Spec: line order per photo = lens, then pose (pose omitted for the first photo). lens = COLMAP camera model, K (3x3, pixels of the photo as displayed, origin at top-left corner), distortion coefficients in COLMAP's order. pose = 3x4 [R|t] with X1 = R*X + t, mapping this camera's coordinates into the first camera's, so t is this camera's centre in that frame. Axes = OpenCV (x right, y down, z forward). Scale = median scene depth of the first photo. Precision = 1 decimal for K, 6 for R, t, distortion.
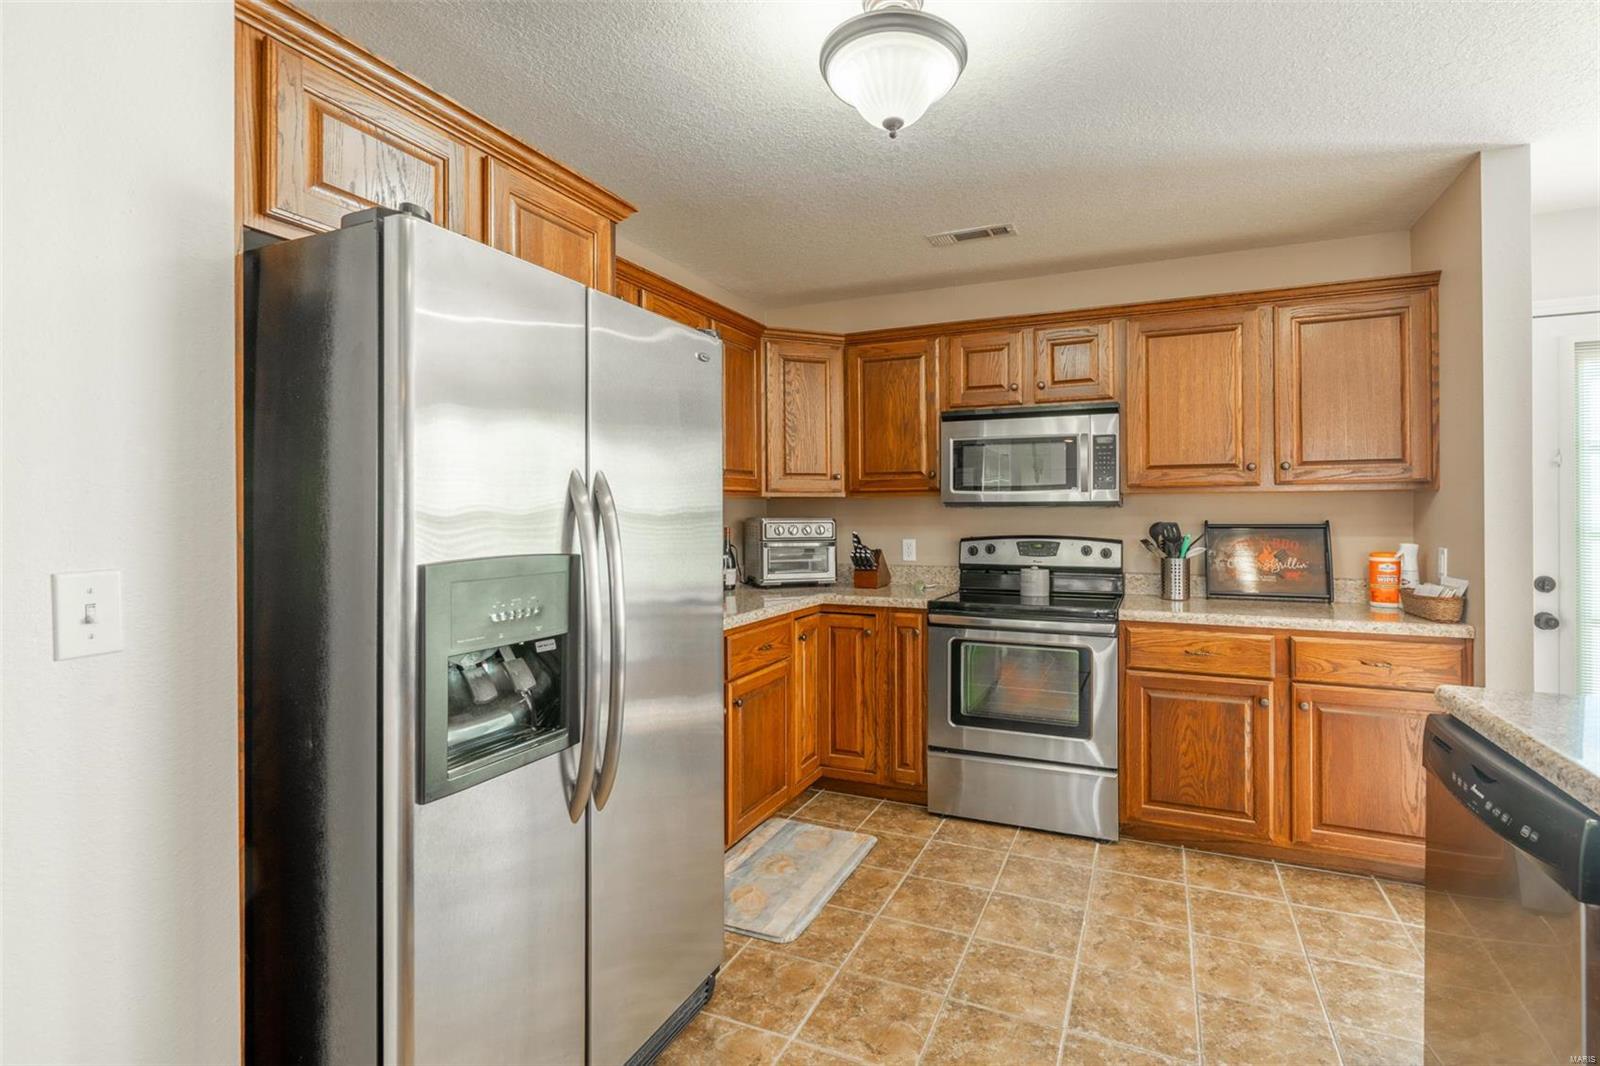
lens RADIAL K [[704.8, 0, 801.8], [0, 704.8, 512.4], [0, 0, 1]] dist [0.000645, 0.000073]
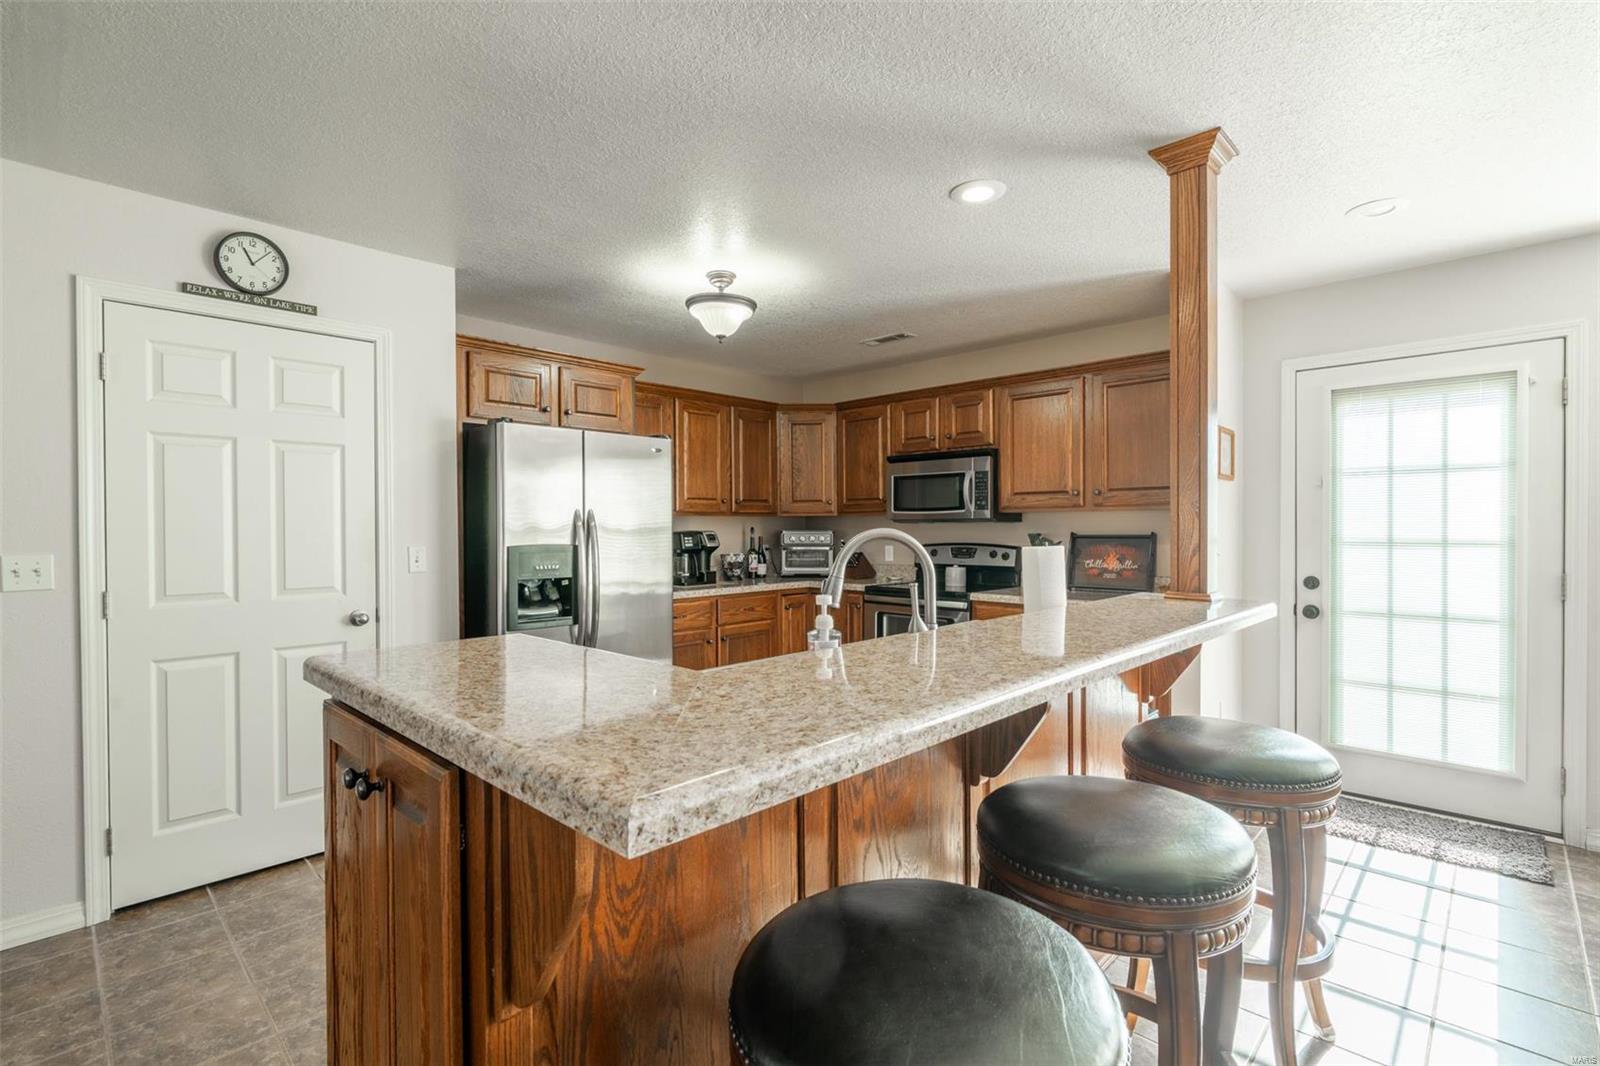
lens RADIAL K [[732.5, 0, 794.9], [0, 732.5, 536.7], [0, 0, 1]] dist [-0.001172, -0.000439]
pose [[0.932536, 0.003259, -0.361063, 0.607995], [0.002345, 0.999884, 0.015081, -0.001979], [0.361070, -0.014910, 0.932419, -0.502541]]
